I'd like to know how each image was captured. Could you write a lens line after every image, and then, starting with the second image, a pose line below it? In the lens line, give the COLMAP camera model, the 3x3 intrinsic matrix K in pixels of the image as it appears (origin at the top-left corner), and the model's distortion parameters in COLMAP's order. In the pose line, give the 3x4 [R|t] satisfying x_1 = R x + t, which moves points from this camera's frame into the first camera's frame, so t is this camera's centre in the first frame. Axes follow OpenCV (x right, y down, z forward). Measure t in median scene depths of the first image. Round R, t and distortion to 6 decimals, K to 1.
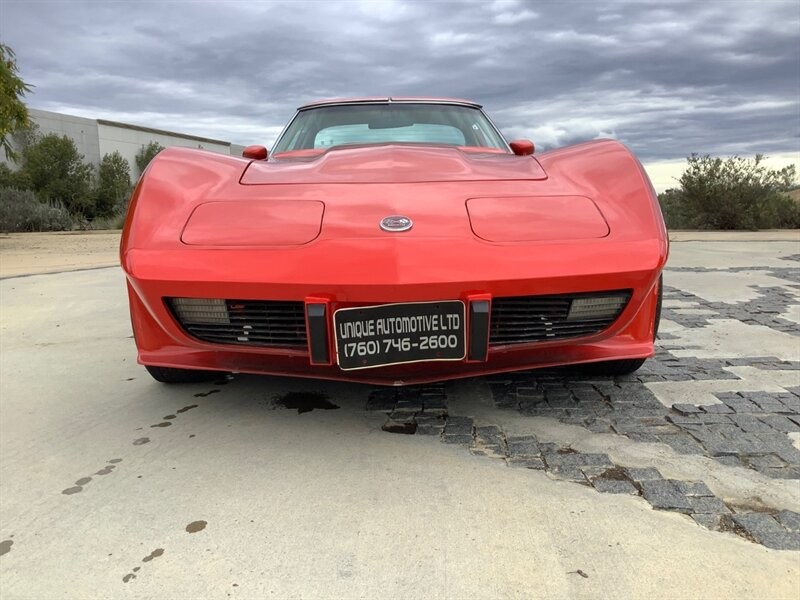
lens RADIAL K [[712.8, 0, 400.0], [0, 712.8, 300.0], [0, 0, 1]] dist [0.106878, -0.221699]
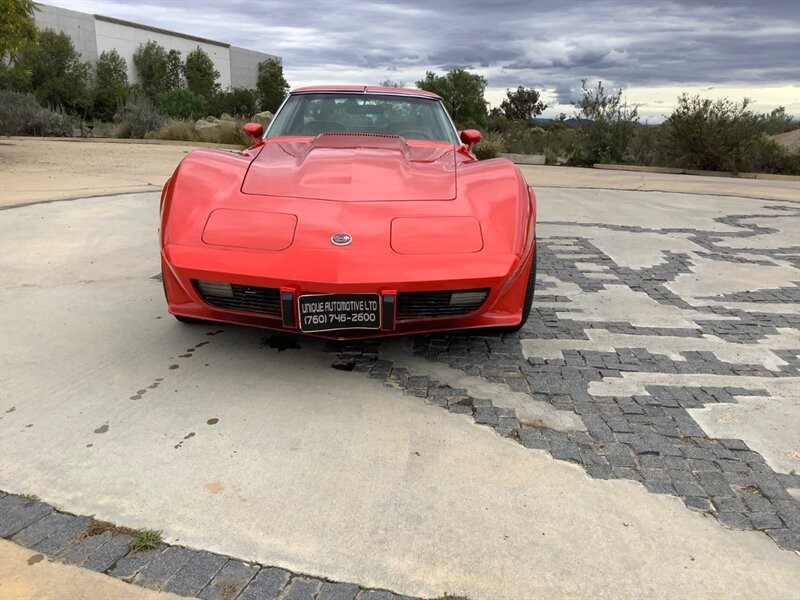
lens RADIAL K [[725.5, 0, 400.0], [0, 725.5, 300.0], [0, 0, 1]] dist [0.097504, -0.201222]
pose [[0.998919, 0.046302, 0.004048, 0.101244], [-0.046452, 0.991628, 0.120486, -0.143276], [0.001565, -0.120544, 0.992707, -0.486744]]
